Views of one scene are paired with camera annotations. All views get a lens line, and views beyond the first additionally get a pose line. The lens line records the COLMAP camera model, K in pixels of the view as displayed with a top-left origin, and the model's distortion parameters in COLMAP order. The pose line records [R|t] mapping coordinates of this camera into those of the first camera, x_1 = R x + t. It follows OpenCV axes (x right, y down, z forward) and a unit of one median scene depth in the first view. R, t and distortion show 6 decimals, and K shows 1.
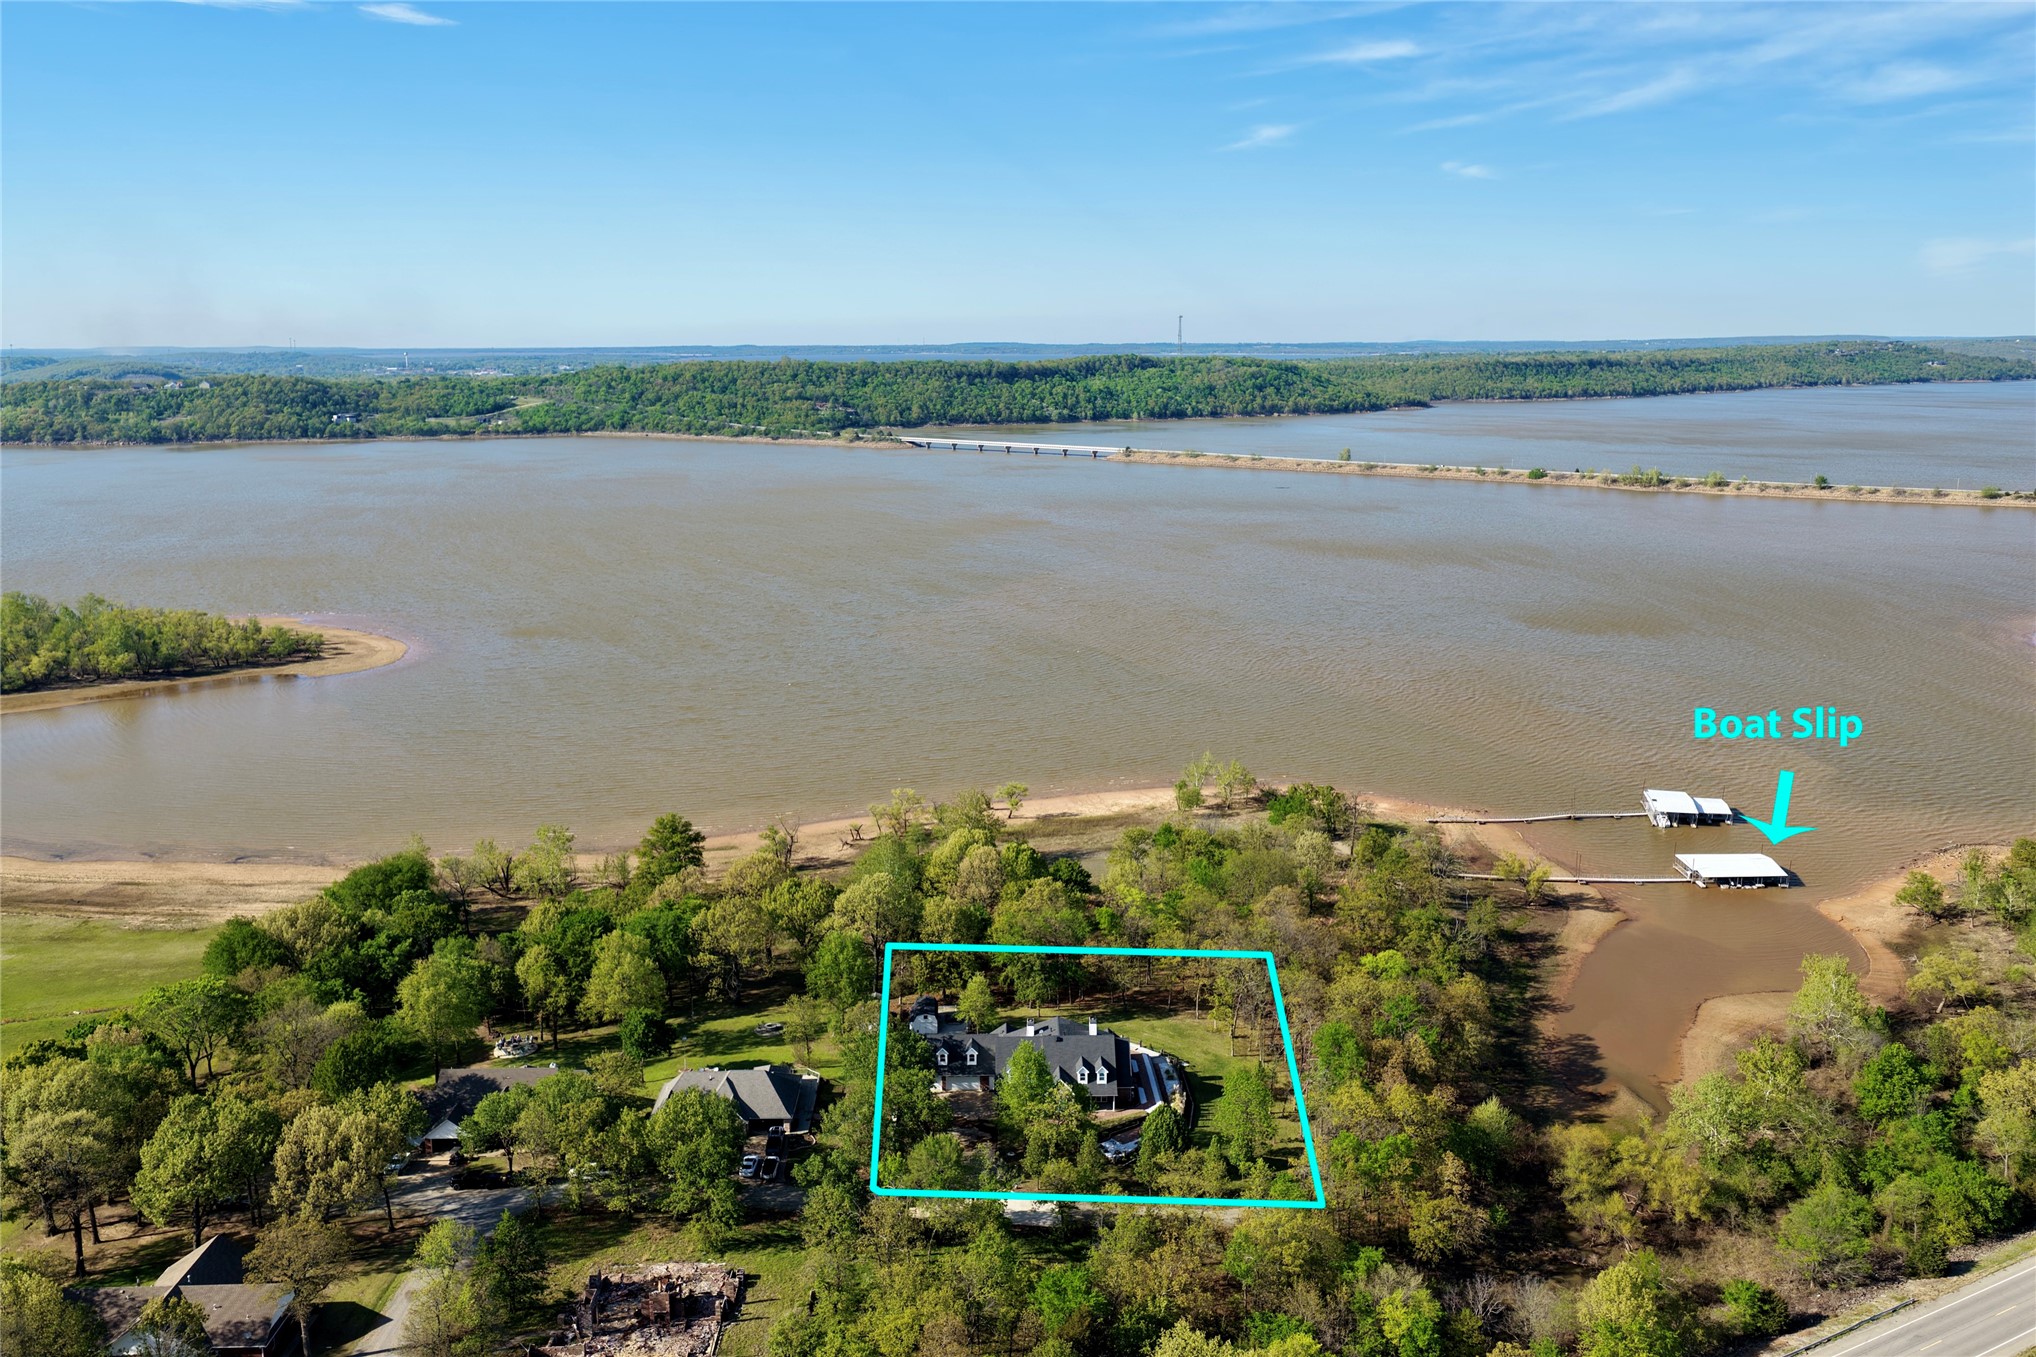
lens RADIAL K [[1690.2, 0, 1020.7], [0, 1690.2, 682.7], [0, 0, 1]] dist [-0.014999, 0.043051]
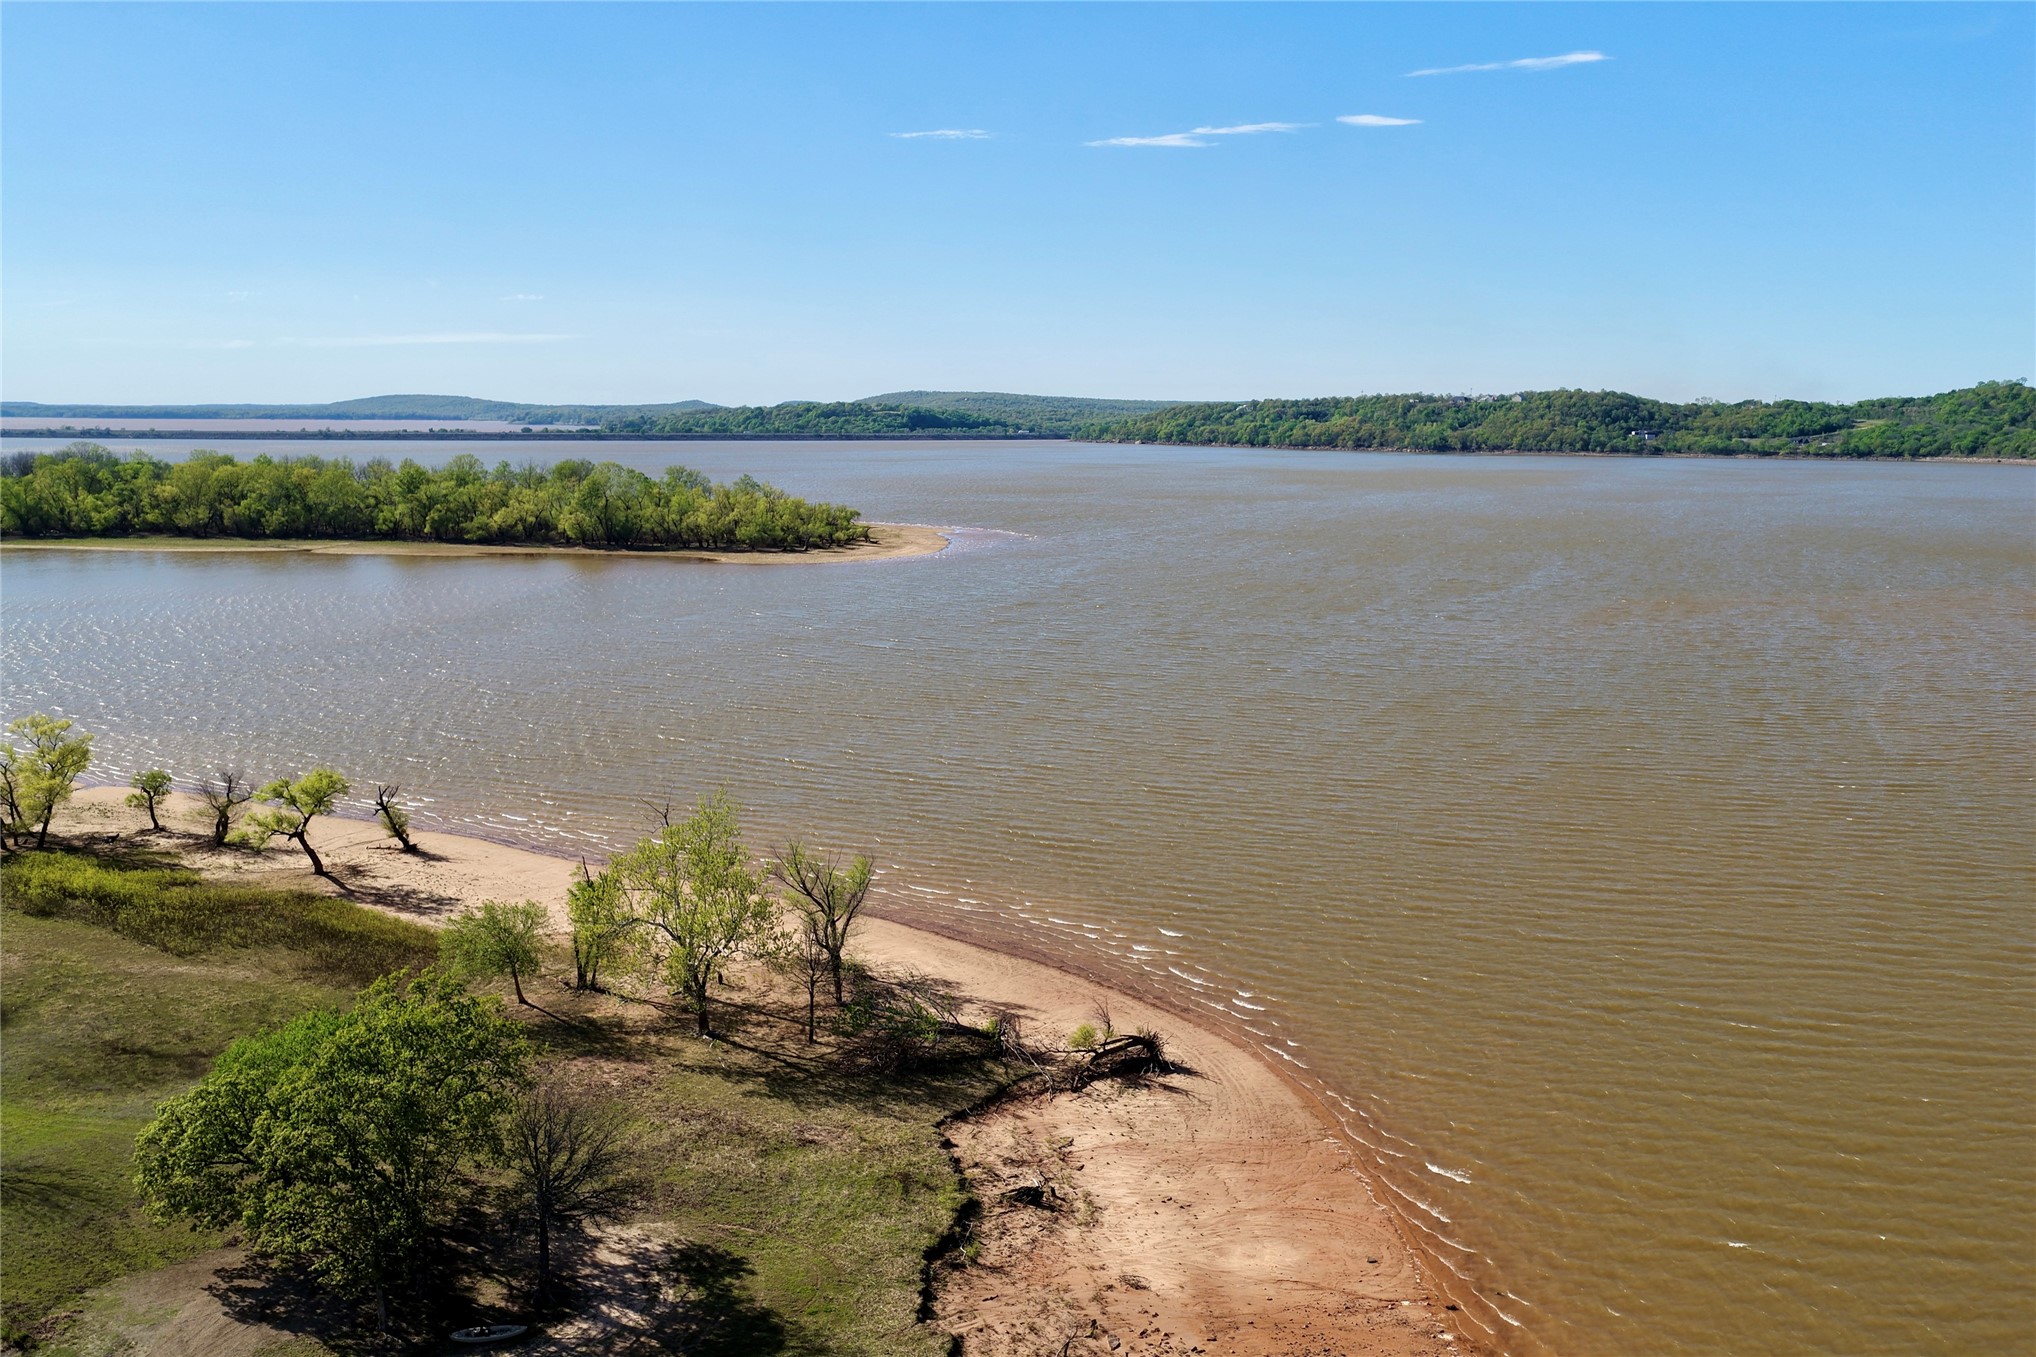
lens RADIAL K [[1690.2, 0, 1021.2], [0, 1690.2, 687.2], [0, 0, 1]] dist [-0.014999, 0.043051]
pose [[0.656003, 0.129262, -0.743607, 0.067101], [-0.160730, 0.986551, 0.029699, 0.002158], [0.737446, 0.100038, 0.667957, 0.170603]]
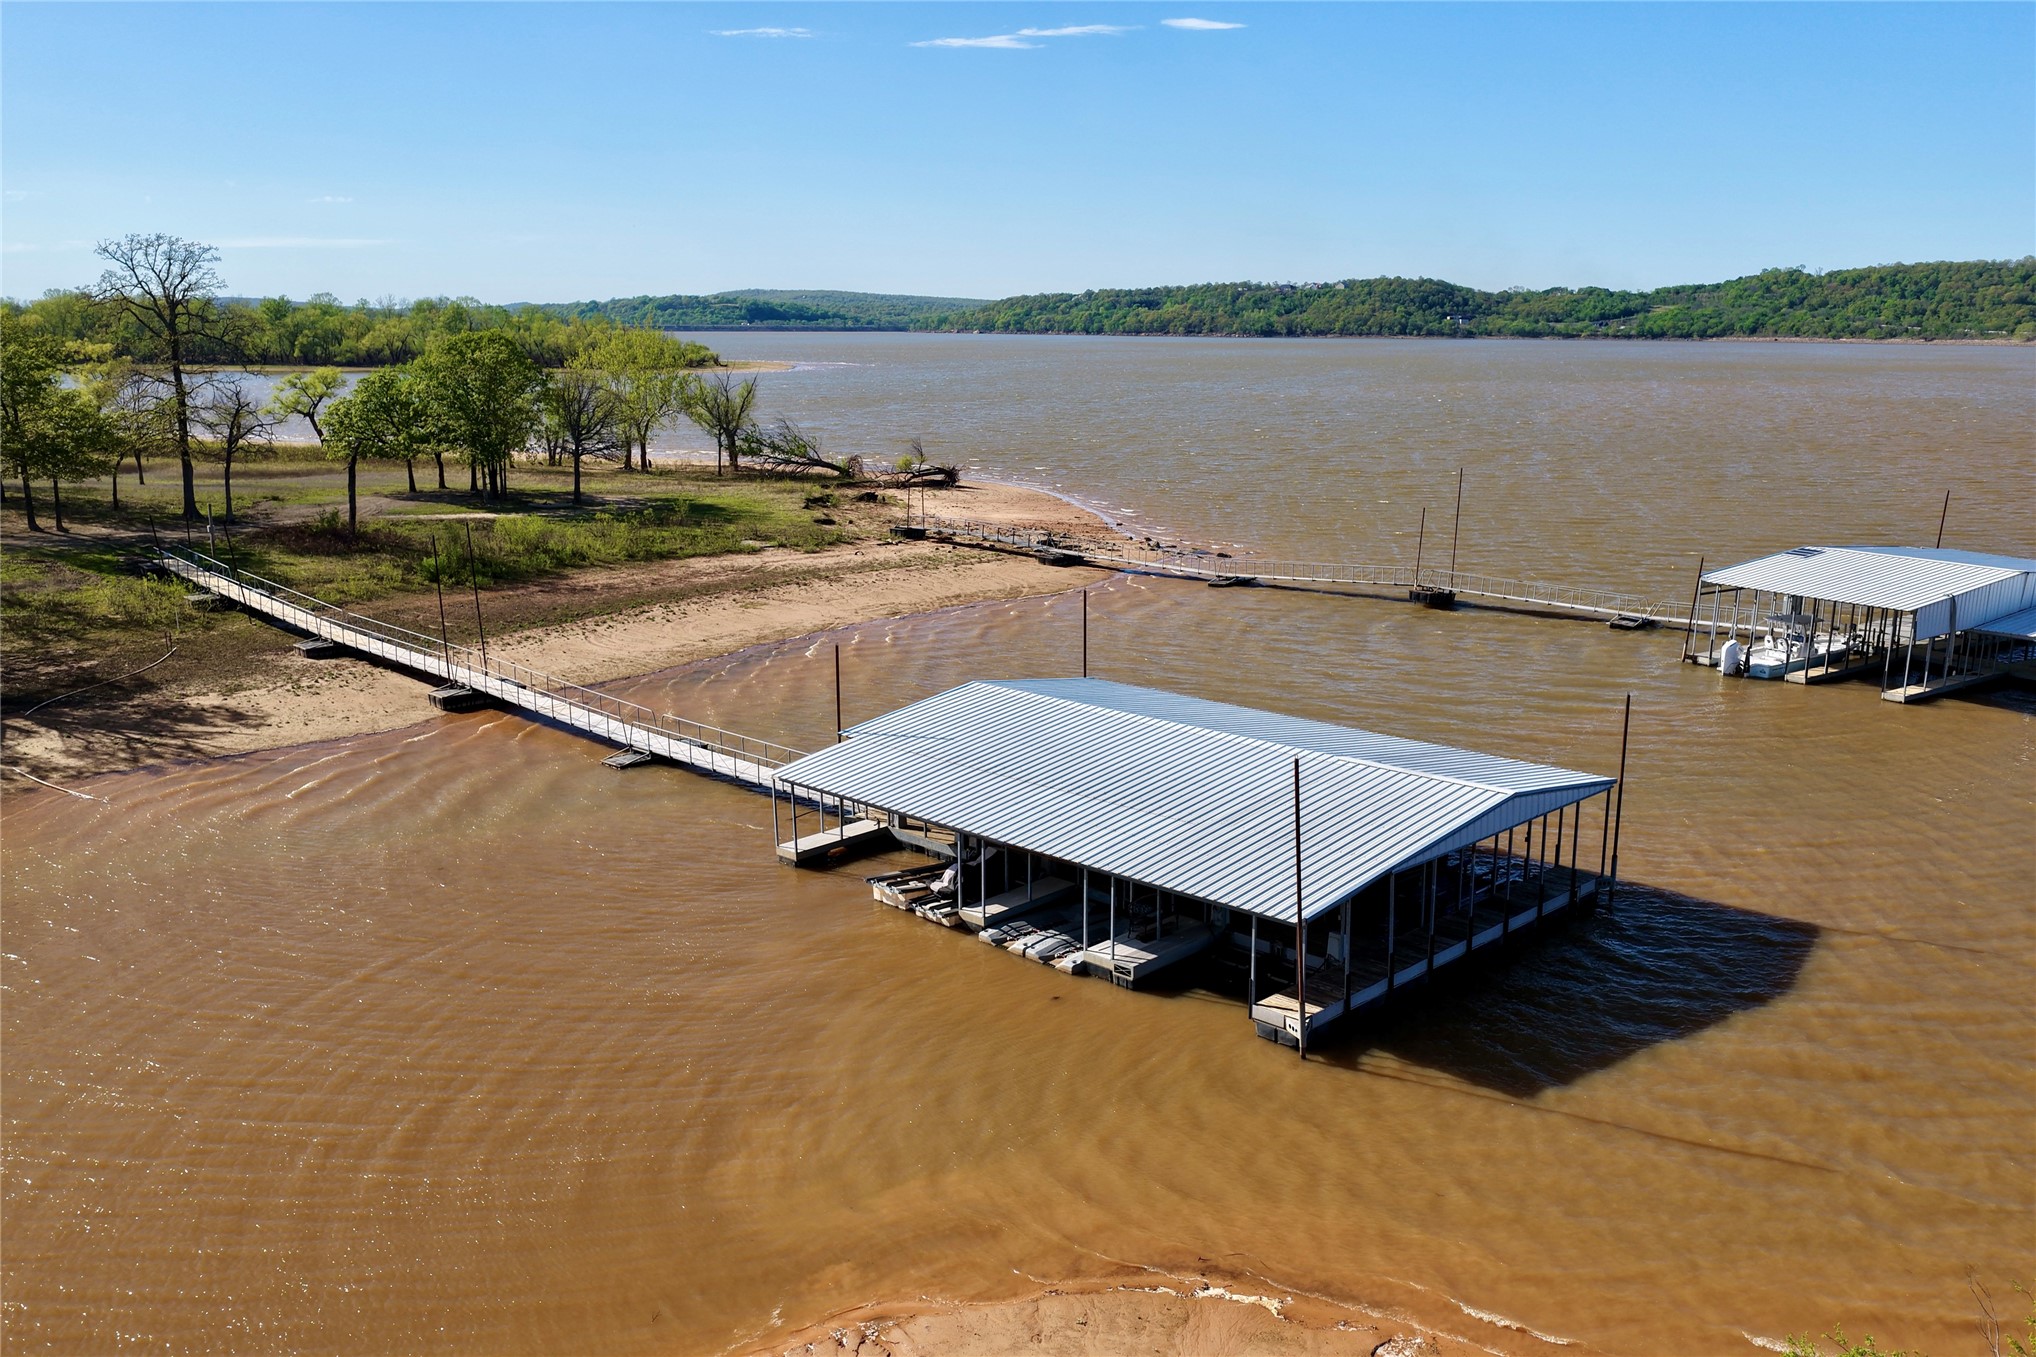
lens RADIAL K [[1690.2, 0, 1021.8], [0, 1690.2, 683.1], [0, 0, 1]] dist [-0.014999, 0.043051]
pose [[0.723484, 0.152148, -0.673366, 0.087076], [-0.146521, 0.987030, 0.065594, 0.016666], [0.674613, 0.051206, 0.736394, 0.156005]]
